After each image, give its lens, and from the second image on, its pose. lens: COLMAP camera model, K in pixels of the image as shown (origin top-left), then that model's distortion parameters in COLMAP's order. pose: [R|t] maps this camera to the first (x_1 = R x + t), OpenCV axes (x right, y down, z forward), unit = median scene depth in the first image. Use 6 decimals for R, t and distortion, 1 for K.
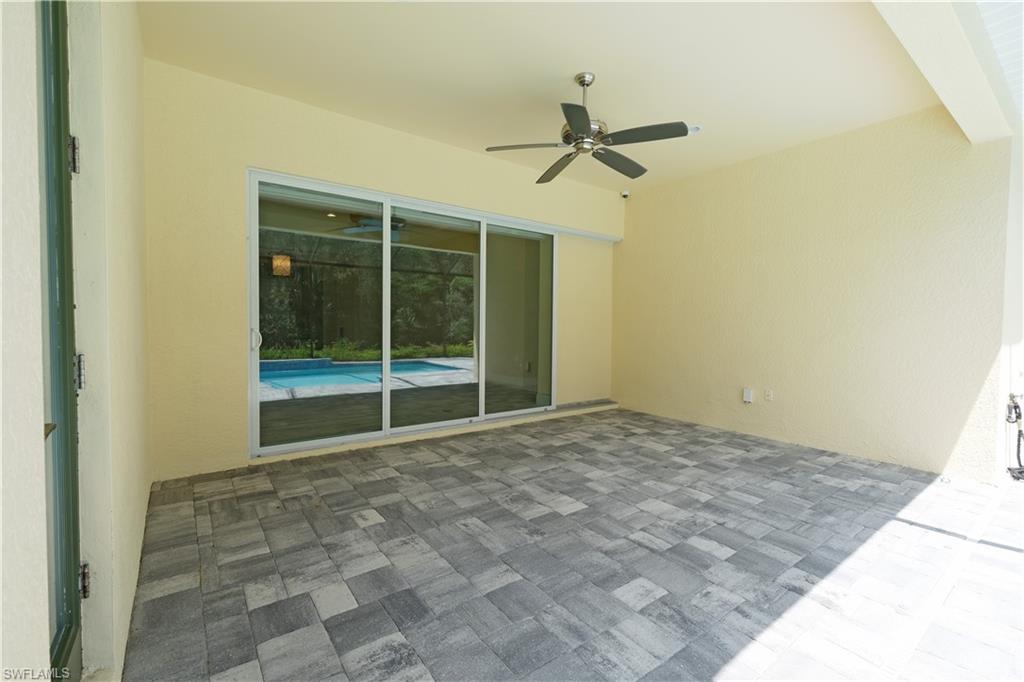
lens RADIAL K [[444.1, 0, 514.1], [0, 444.1, 339.1], [0, 0, 1]] dist [-0.003034, -0.000468]
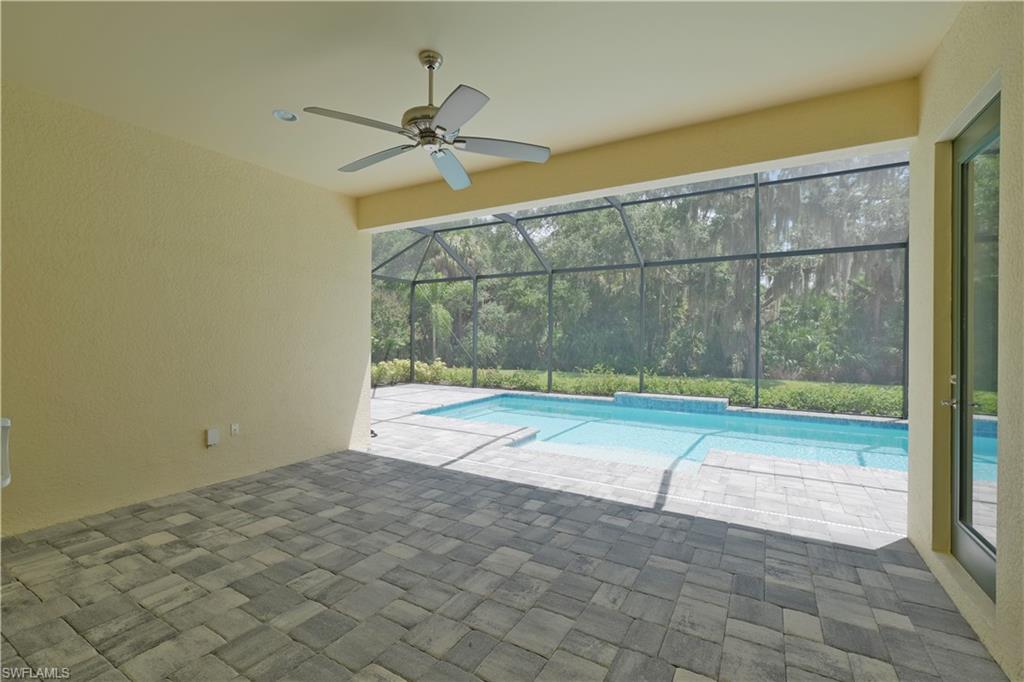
lens RADIAL K [[444.1, 0, 513.4], [0, 444.1, 338.3], [0, 0, 1]] dist [-0.003034, -0.000468]
pose [[-0.391646, -0.015885, 0.919979, -0.668305], [0.022443, 0.999389, 0.026811, -0.096491], [-0.919842, 0.031147, -0.391050, 1.227736]]
